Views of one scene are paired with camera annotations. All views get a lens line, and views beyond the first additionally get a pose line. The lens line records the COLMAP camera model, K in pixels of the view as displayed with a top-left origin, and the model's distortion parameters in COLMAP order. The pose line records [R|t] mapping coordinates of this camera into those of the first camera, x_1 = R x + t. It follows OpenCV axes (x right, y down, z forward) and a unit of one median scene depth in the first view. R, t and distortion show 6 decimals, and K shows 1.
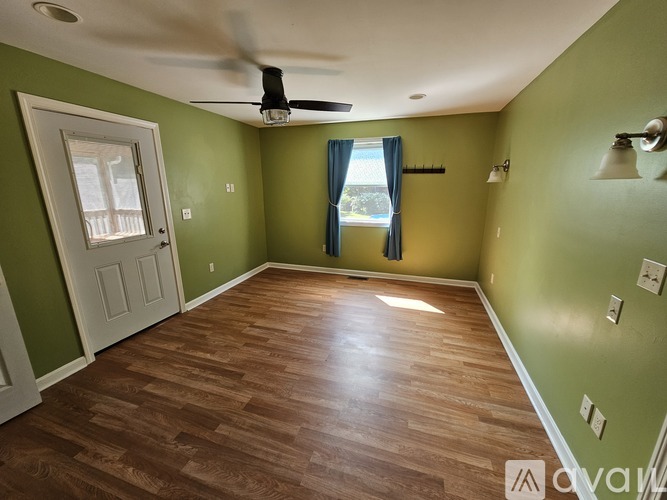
lens RADIAL K [[270.9, 0, 333.6], [0, 270.9, 248.9], [0, 0, 1]] dist [0.007258, -0.001170]
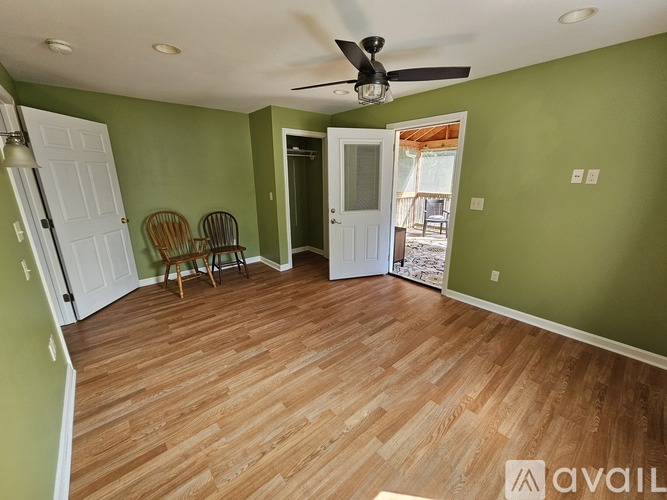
lens RADIAL K [[270.9, 0, 332.5], [0, 270.9, 250.0], [0, 0, 1]] dist [0.007258, -0.001170]
pose [[-0.511319, 0.235238, -0.826569, 0.573356], [-0.195810, 0.904619, 0.378580, -0.274071], [0.836786, 0.355426, -0.416487, 1.173303]]
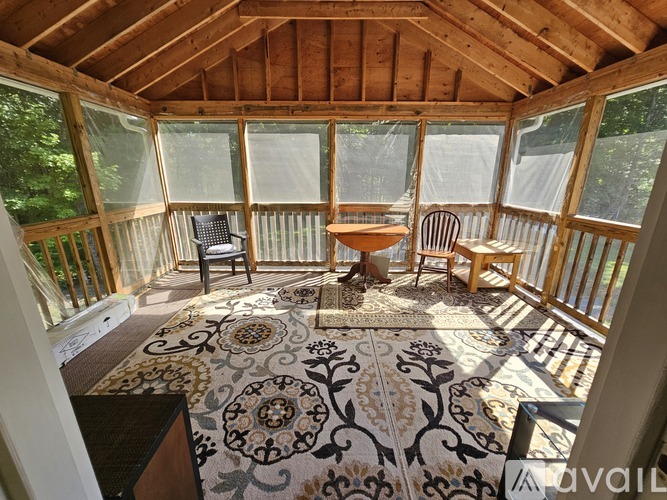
lens RADIAL K [[270.9, 0, 330.5], [0, 270.9, 249.6], [0, 0, 1]] dist [0.007258, -0.001170]
pose [[0.313146, 0.259902, -0.913450, -0.652819], [-0.222245, 0.955172, 0.195584, -0.163638], [0.923335, 0.141763, 0.356870, 0.850588]]
